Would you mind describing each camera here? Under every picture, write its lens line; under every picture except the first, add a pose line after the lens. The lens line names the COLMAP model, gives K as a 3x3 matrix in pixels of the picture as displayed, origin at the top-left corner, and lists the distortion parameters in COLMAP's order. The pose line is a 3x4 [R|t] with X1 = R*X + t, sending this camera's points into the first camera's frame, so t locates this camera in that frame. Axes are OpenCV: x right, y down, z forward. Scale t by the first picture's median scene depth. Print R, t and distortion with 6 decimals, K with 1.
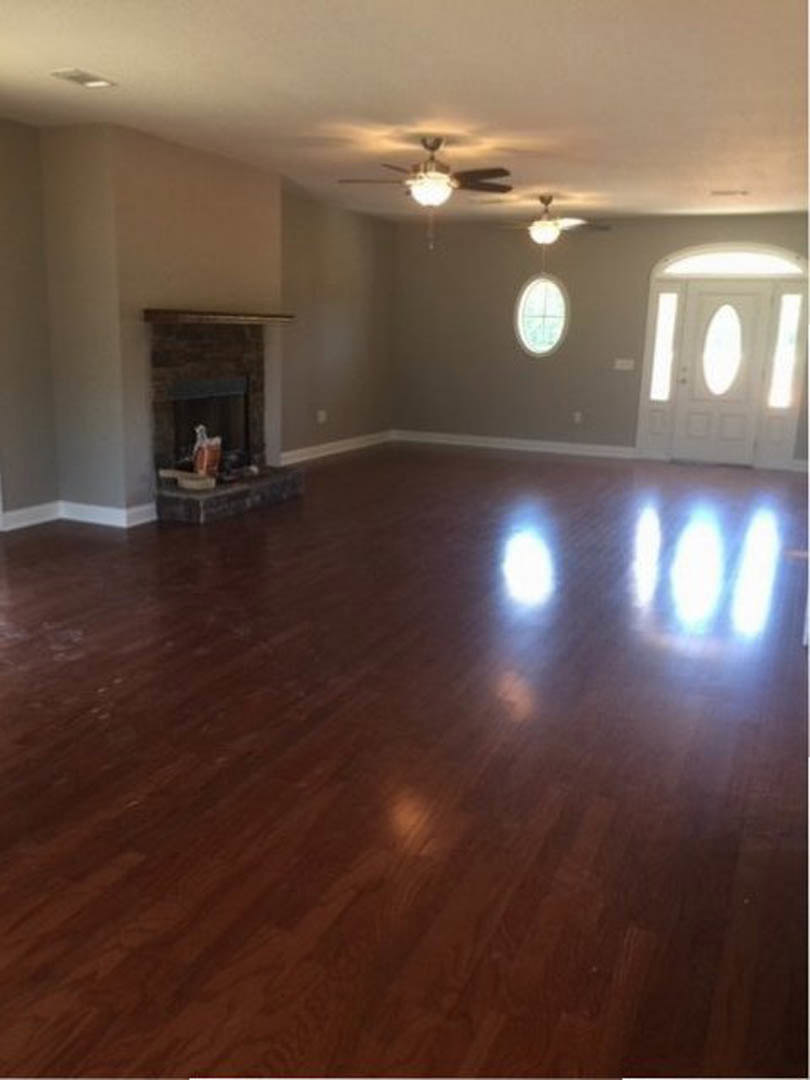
lens RADIAL K [[894.5, 0, 405.0], [0, 894.5, 540.0], [0, 0, 1]] dist [0.051100, -0.115560]
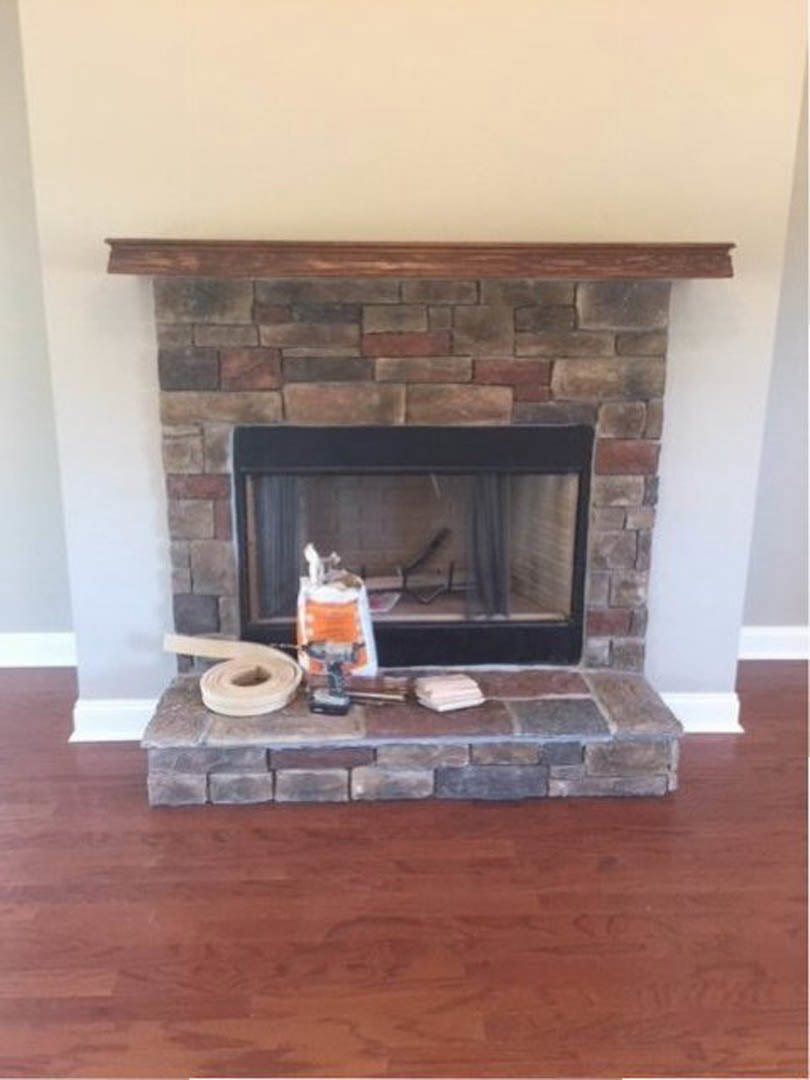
lens RADIAL K [[962.6, 0, 405.0], [0, 962.6, 540.0], [0, 0, 1]] dist [0.057892, 0.000658]
pose [[0.456899, 0.218126, -0.862360, 0.117336], [-0.203620, 0.969373, 0.137312, -0.155662], [0.865900, 0.112856, 0.487320, 0.663698]]
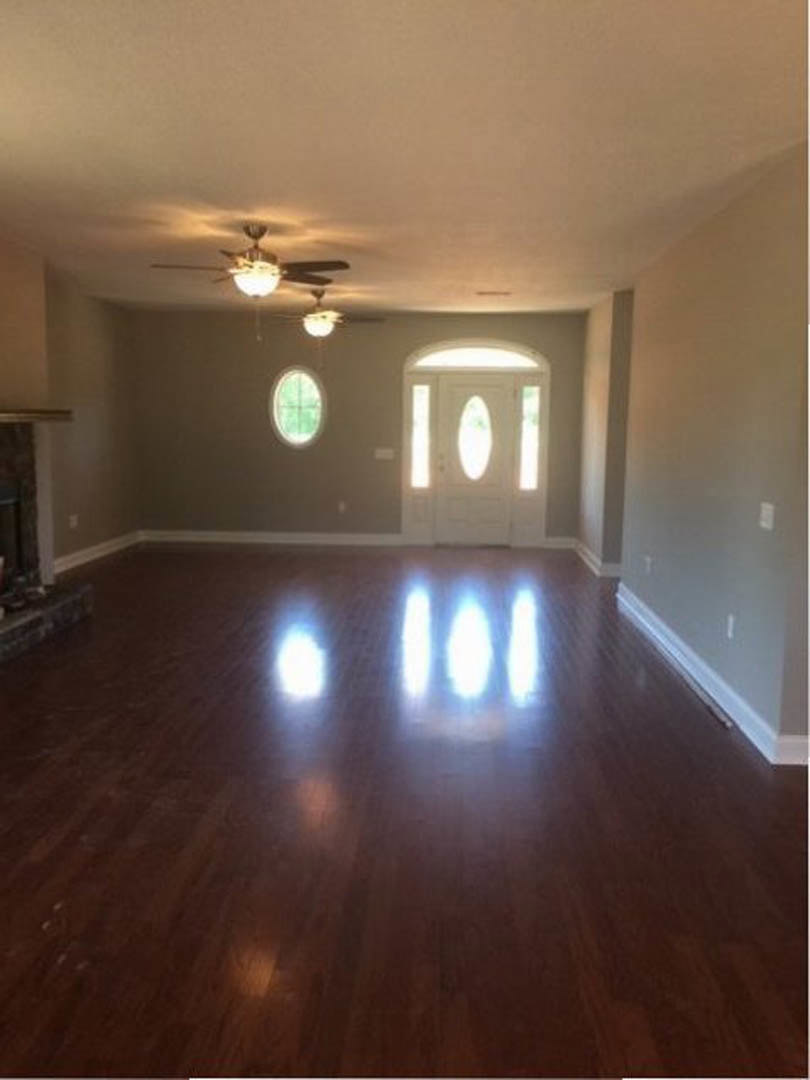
lens RADIAL K [[894.5, 0, 405.0], [0, 894.5, 540.0], [0, 0, 1]] dist [0.051100, -0.115560]
pose [[0.931433, -0.062959, 0.358426, -0.126043], [0.095795, 0.992603, -0.074585, -0.025711], [-0.351078, 0.103807, 0.930574, 0.074314]]
